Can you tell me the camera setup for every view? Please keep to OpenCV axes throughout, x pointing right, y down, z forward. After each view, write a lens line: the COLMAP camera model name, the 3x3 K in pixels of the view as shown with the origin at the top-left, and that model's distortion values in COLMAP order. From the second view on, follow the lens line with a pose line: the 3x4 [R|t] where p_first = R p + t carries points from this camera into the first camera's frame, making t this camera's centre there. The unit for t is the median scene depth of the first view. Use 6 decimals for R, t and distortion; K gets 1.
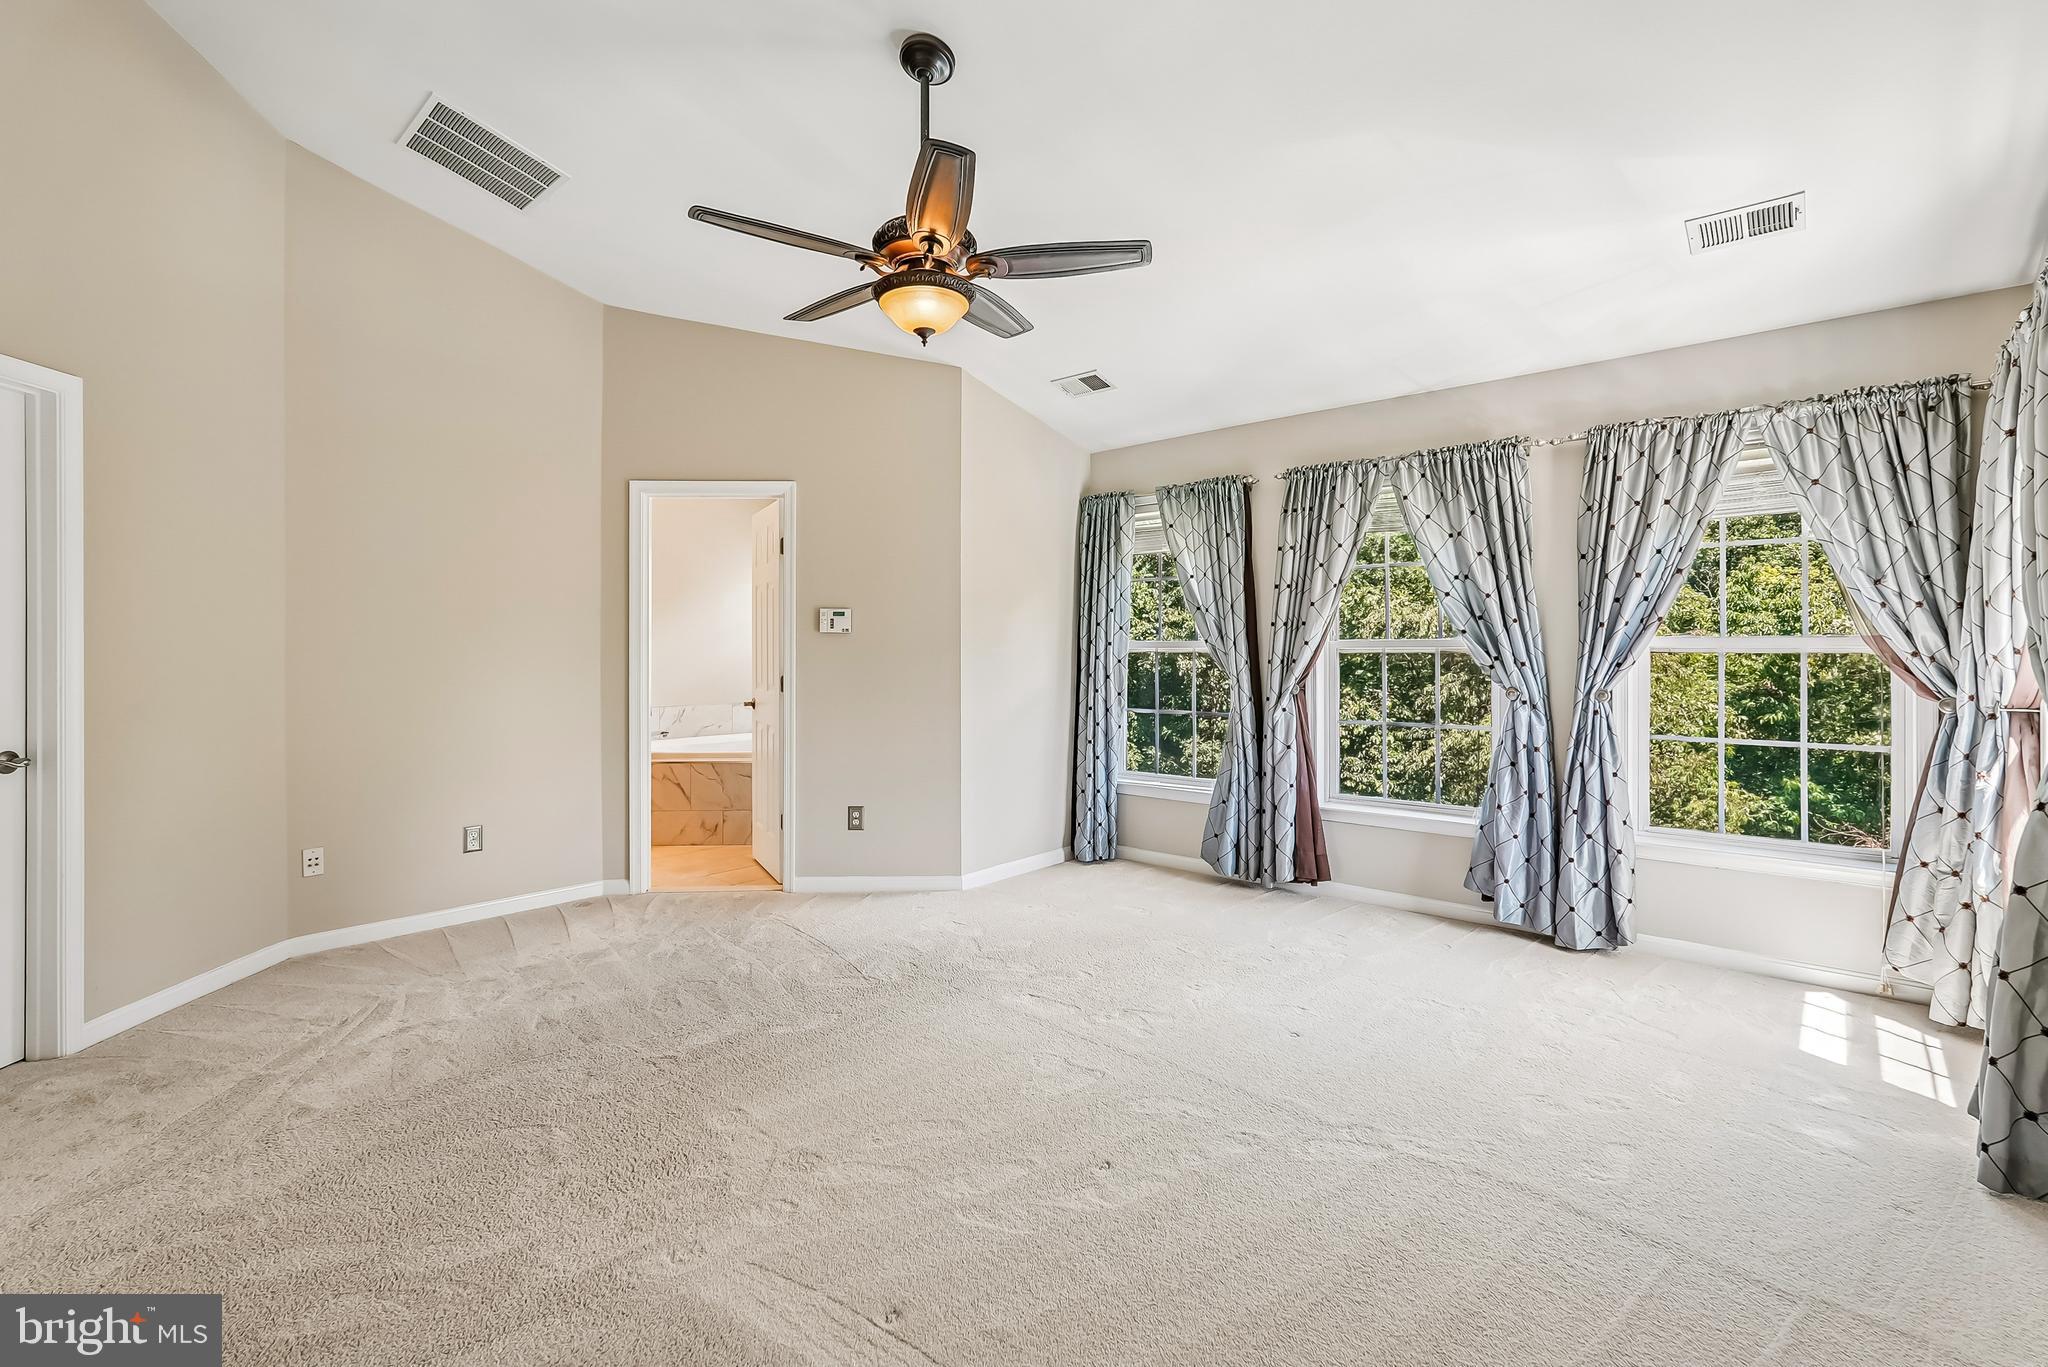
lens RADIAL K [[911.2, 0, 1019.2], [0, 911.2, 647.3], [0, 0, 1]] dist [-0.002042, -0.000170]
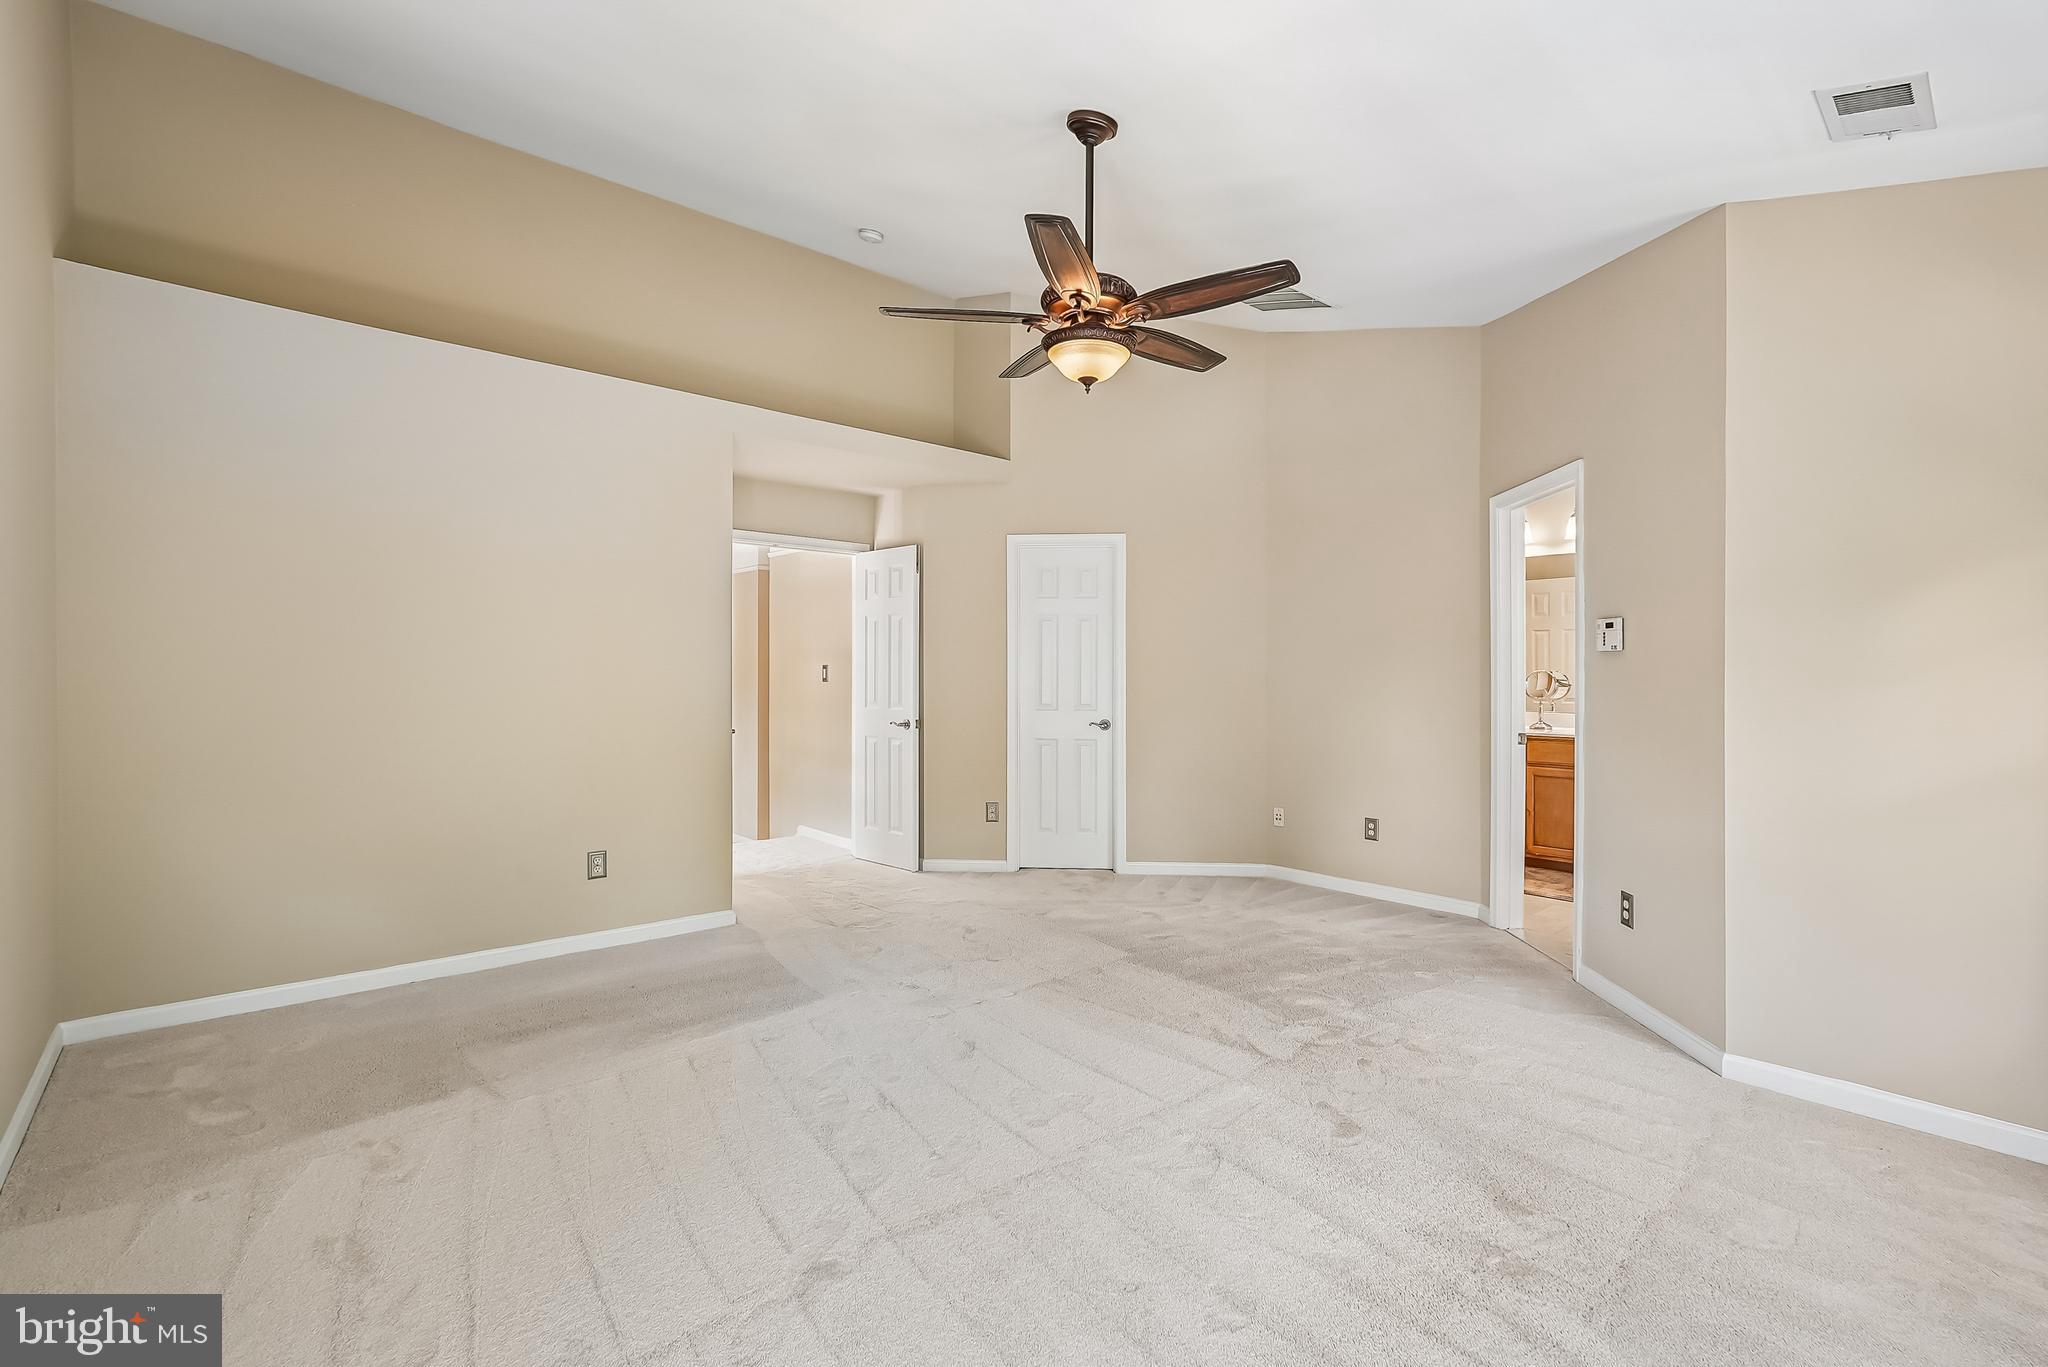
lens RADIAL K [[911.8, 0, 1032.9], [0, 911.8, 674.2], [0, 0, 1]] dist [-0.008749, 0.000566]
pose [[-0.092996, 0.006593, -0.995645, 0.741701], [-0.002931, 0.999972, 0.006895, -0.001146], [0.995662, 0.003559, -0.092974, 0.779403]]
